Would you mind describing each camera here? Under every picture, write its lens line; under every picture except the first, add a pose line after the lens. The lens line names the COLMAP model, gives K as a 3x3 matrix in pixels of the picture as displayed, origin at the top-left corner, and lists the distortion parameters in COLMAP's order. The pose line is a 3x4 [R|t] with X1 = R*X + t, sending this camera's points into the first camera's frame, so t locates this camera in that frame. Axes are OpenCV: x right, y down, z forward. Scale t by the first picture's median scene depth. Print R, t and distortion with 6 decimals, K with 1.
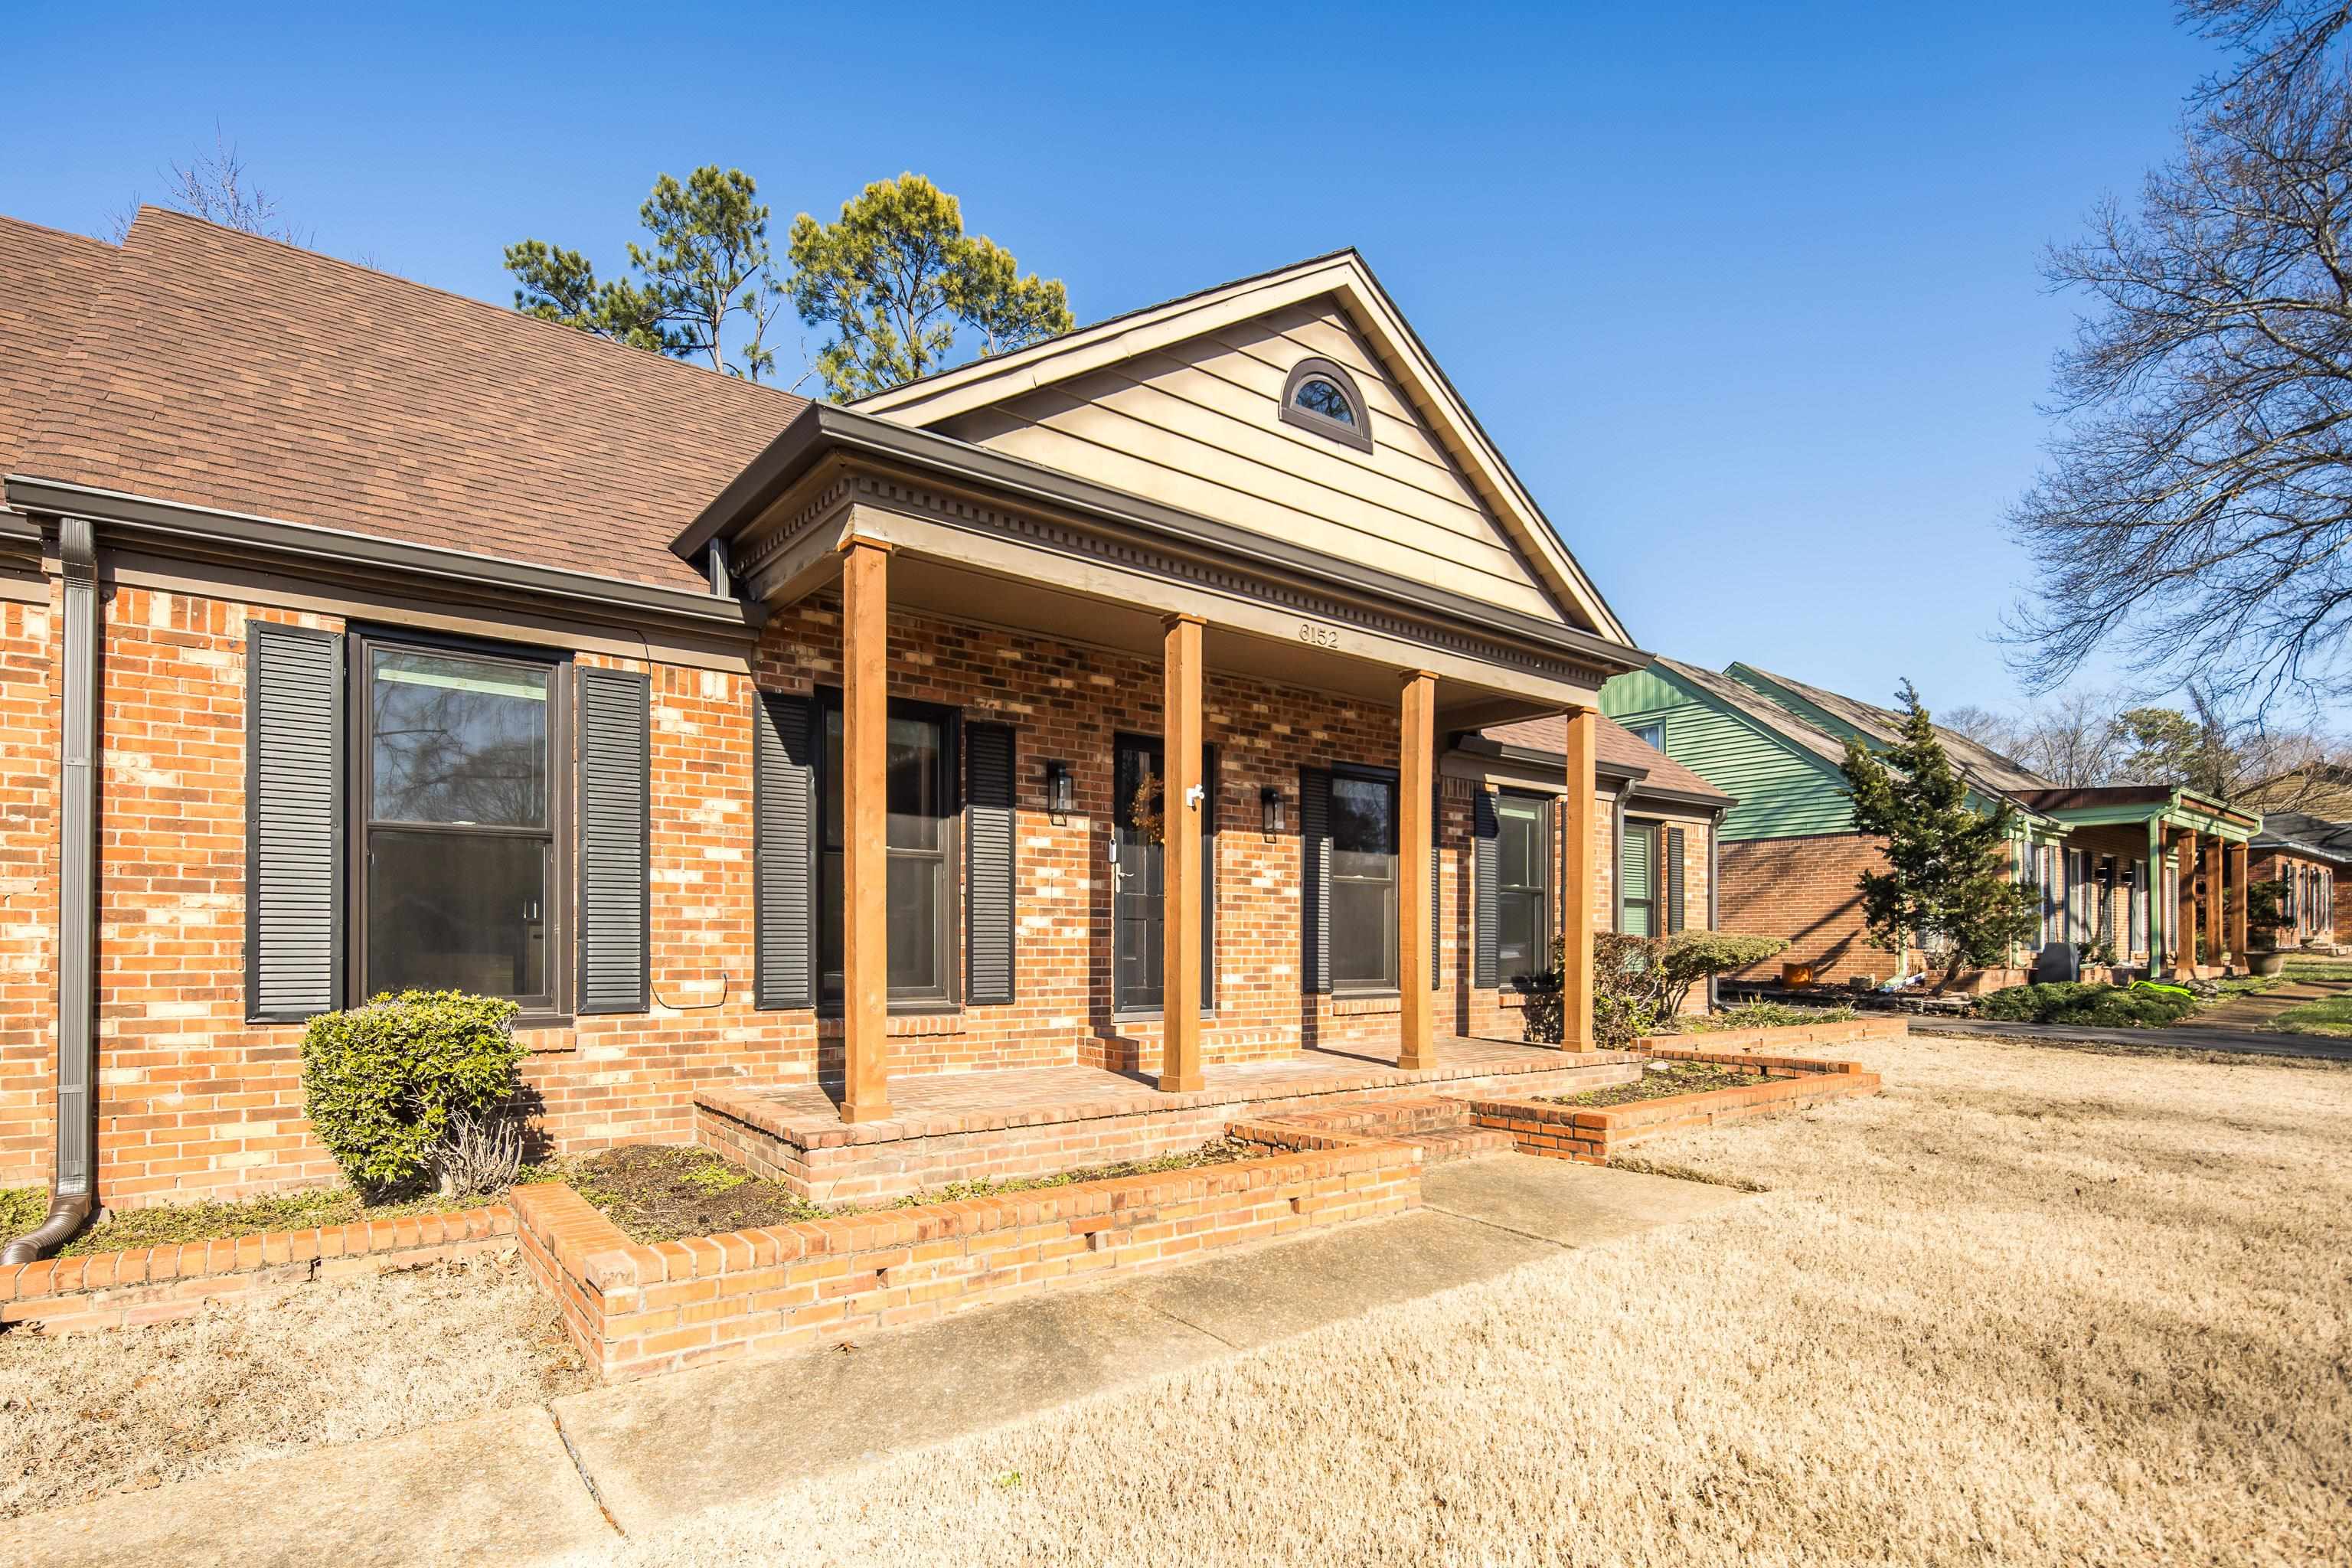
lens RADIAL K [[1146.0, 0, 1170.6], [0, 1146.0, 944.7], [0, 0, 1]] dist [-0.001783, 0.000824]
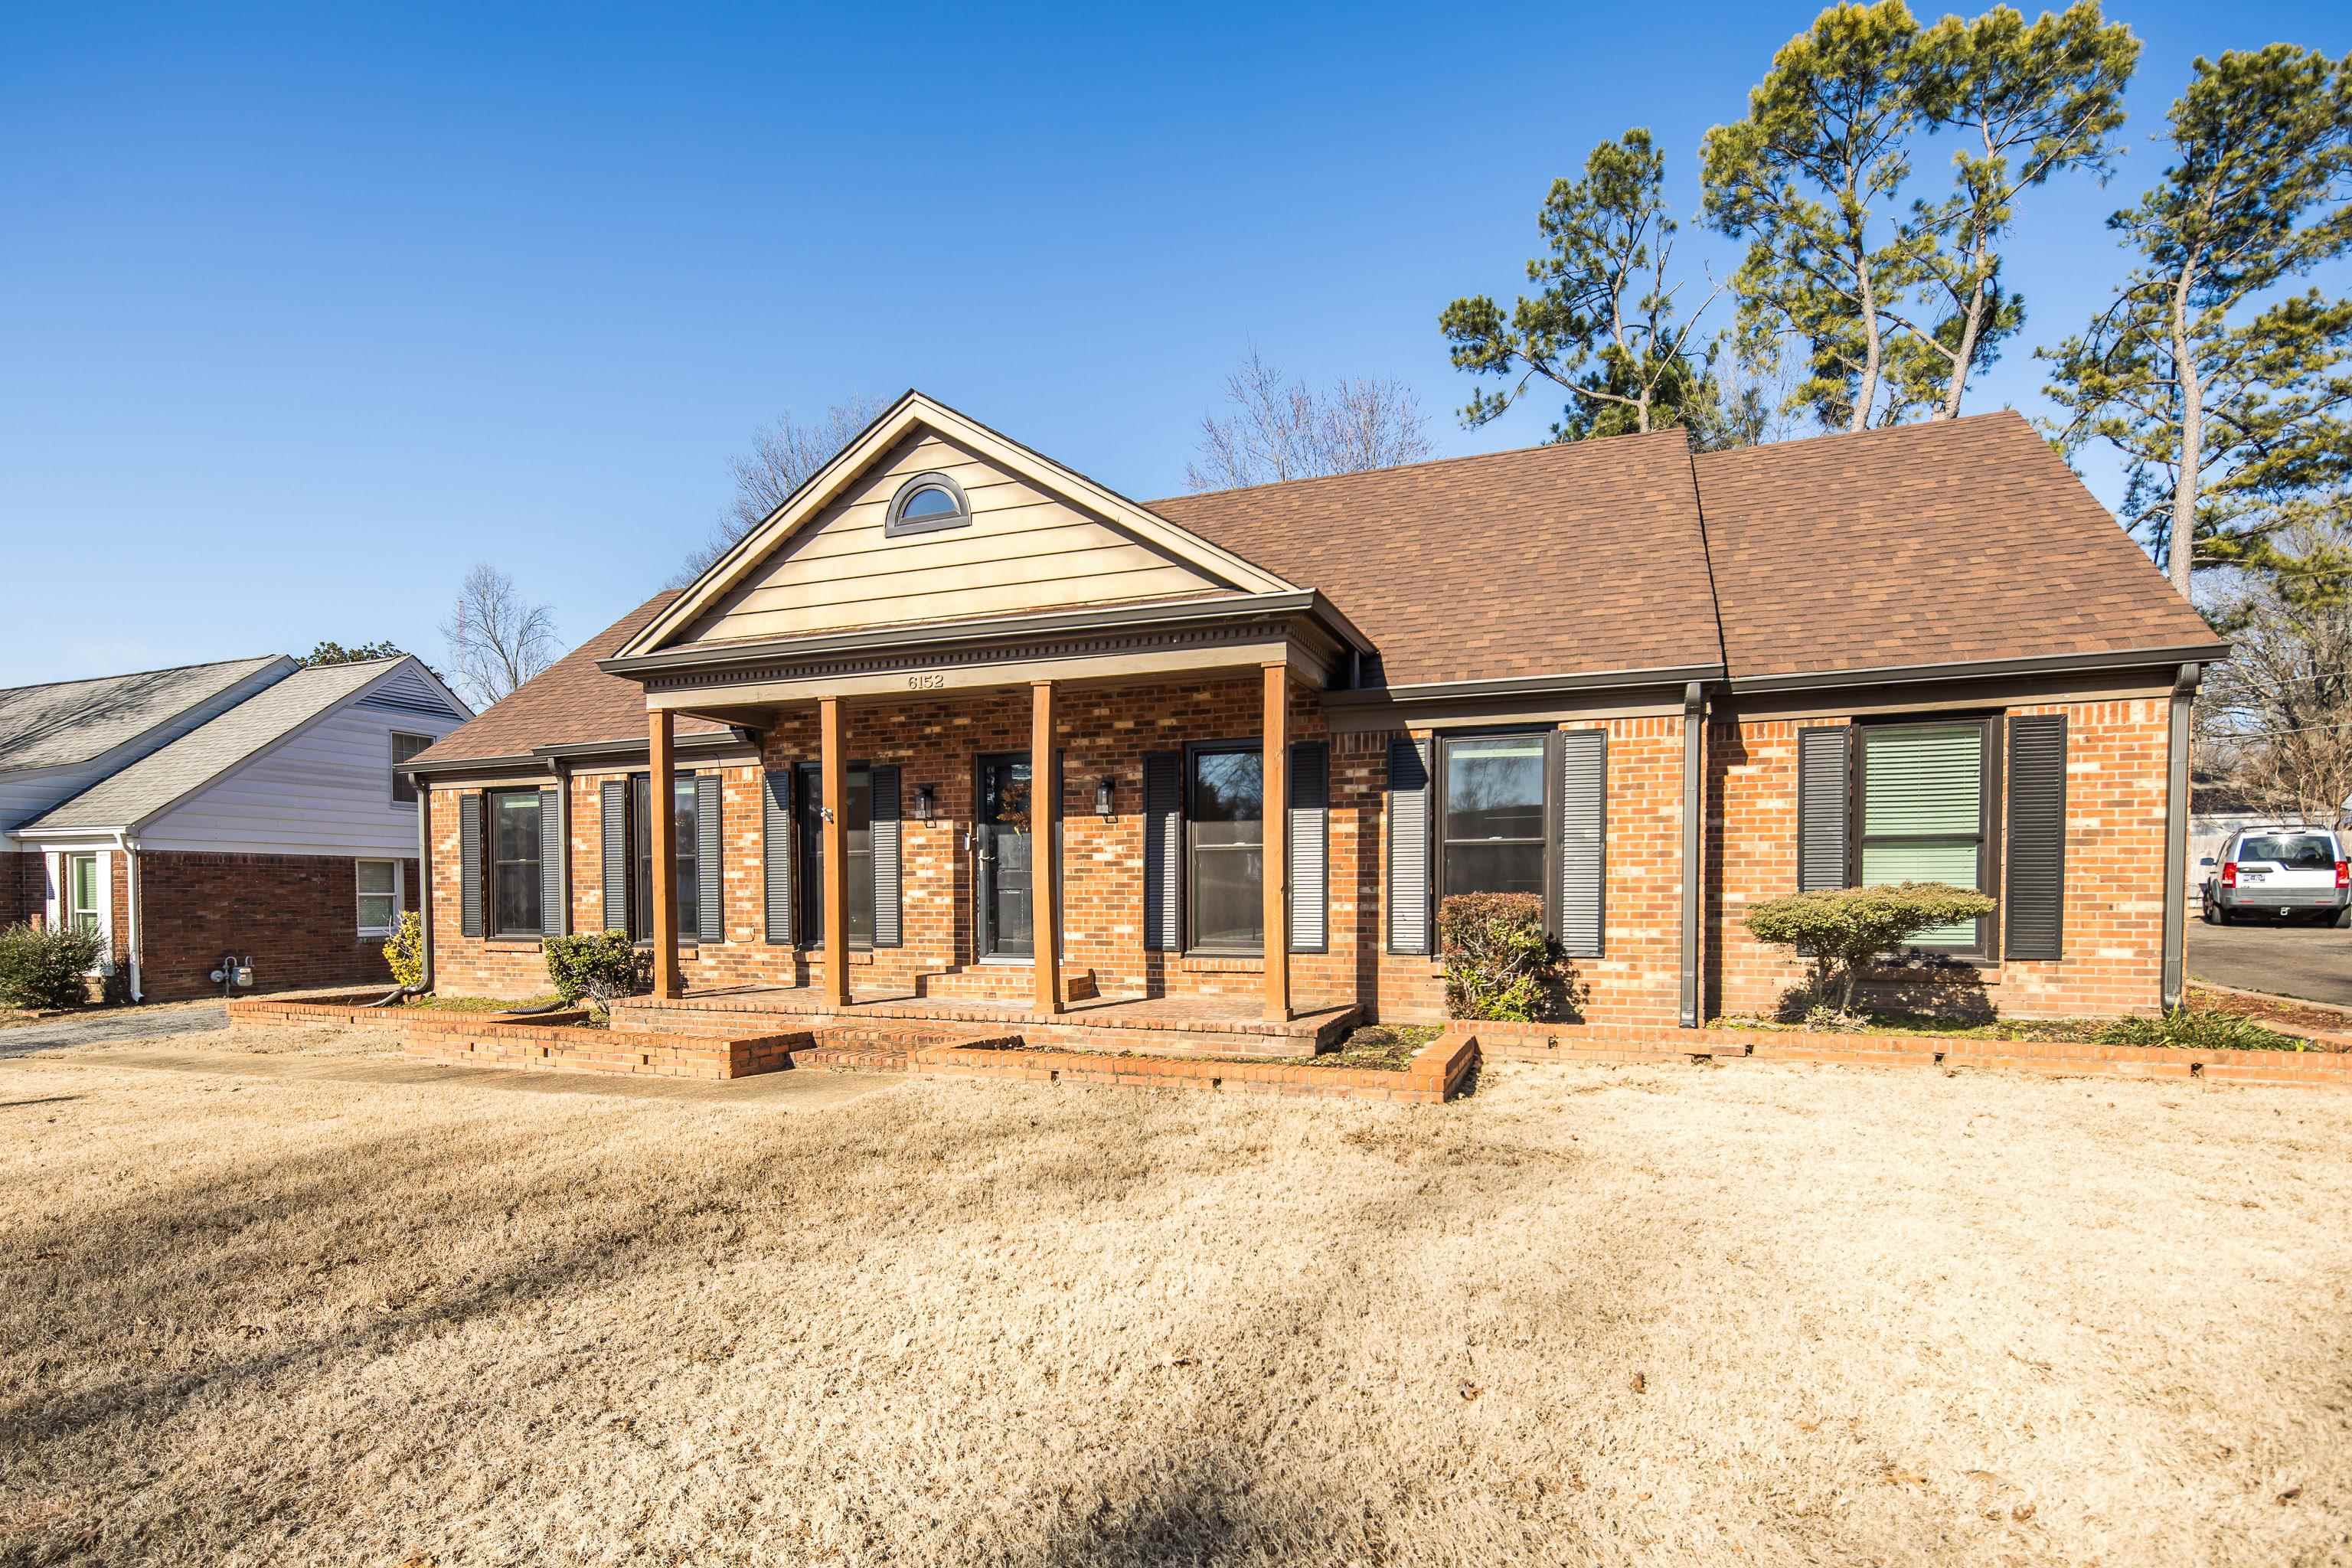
lens RADIAL K [[1146.0, 0, 1161.4], [0, 1146.0, 924.2], [0, 0, 1]] dist [-0.001783, 0.000824]
pose [[0.515715, 0.018654, -0.856557, 1.282023], [0.007466, 0.999627, 0.026265, -0.016244], [0.856728, -0.019940, 0.515384, 0.480317]]
